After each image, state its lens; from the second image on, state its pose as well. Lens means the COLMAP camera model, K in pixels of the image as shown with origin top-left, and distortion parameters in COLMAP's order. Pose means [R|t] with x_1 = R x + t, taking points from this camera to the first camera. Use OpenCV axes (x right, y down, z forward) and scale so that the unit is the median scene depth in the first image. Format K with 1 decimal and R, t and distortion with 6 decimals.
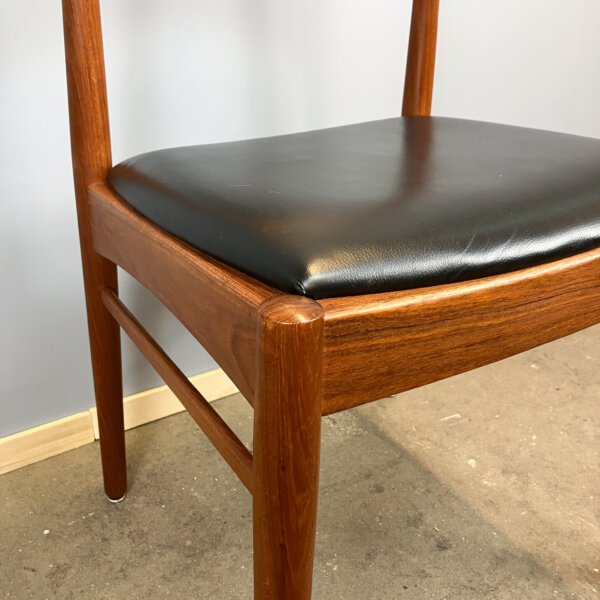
lens RADIAL K [[666.4, 0, 300.0], [0, 666.4, 300.0], [0, 0, 1]] dist [0.011981, 0.011329]
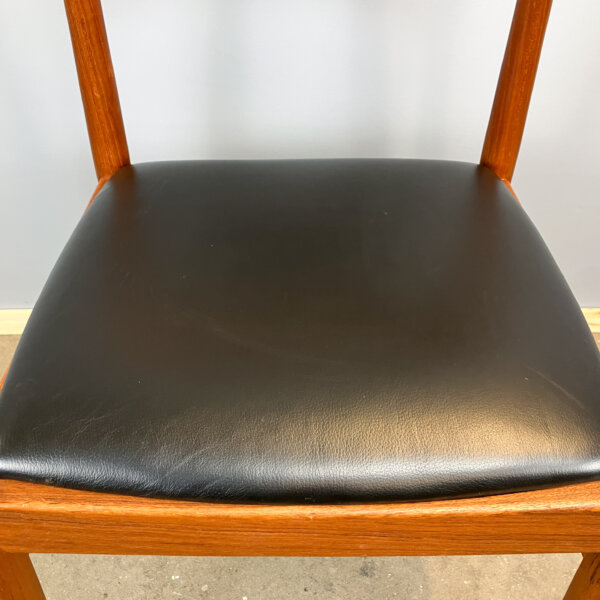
lens RADIAL K [[666.4, 0, 300.0], [0, 666.4, 300.0], [0, 0, 1]] dist [0.011981, 0.011329]
pose [[0.854228, 0.370451, -0.364776, 0.364939], [-0.242036, 0.904322, 0.351596, -0.380905], [0.460124, -0.212054, 0.862160, 0.137881]]
